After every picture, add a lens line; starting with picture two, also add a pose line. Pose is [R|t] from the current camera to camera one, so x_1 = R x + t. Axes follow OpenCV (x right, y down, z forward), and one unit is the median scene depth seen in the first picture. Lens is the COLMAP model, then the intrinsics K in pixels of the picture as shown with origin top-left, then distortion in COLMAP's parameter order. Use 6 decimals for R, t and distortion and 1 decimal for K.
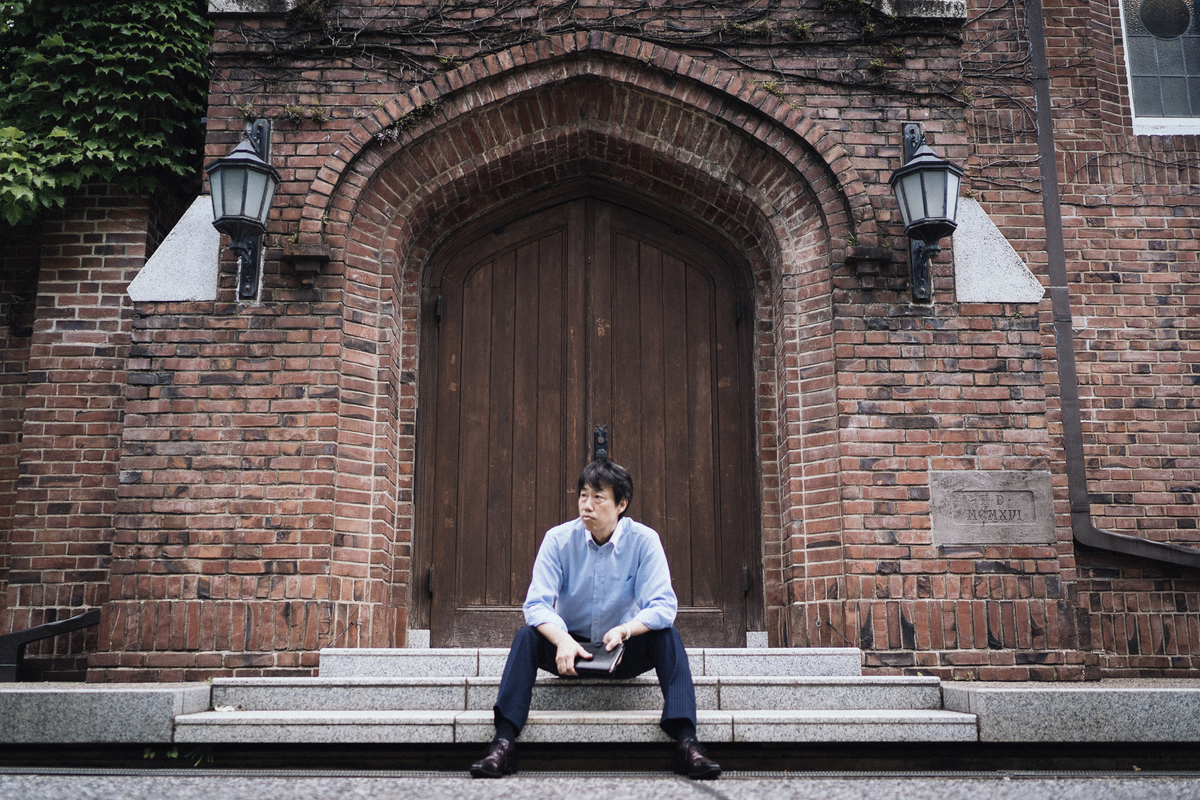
lens RADIAL K [[1309.5, 0, 598.2], [0, 1309.5, 378.2], [0, 0, 1]] dist [-0.005752, -0.008408]
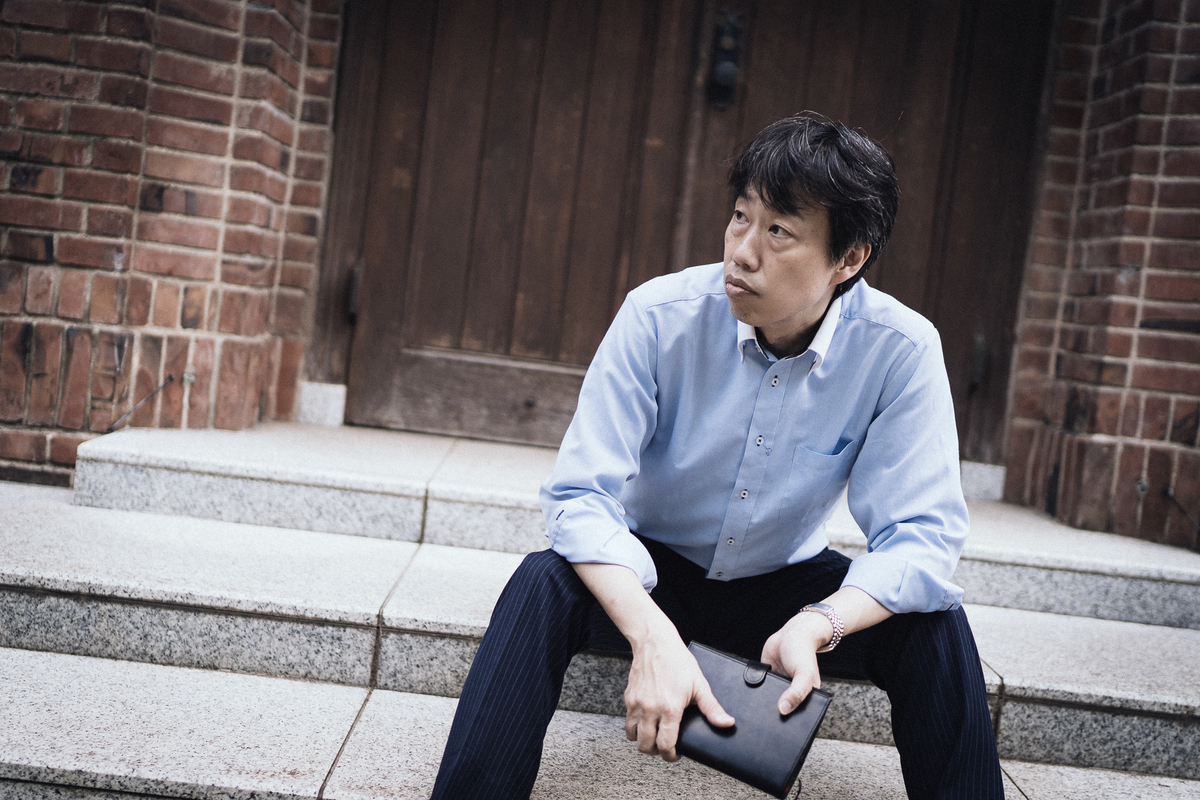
lens RADIAL K [[1309.5, 0, 598.2], [0, 1309.5, 378.2], [0, 0, 1]] dist [-0.005752, -0.008408]
pose [[0.993274, 0.114806, 0.015058, -0.041451], [-0.114155, 0.949174, 0.293322, 0.030712], [0.019383, -0.293068, 0.955895, 0.545038]]
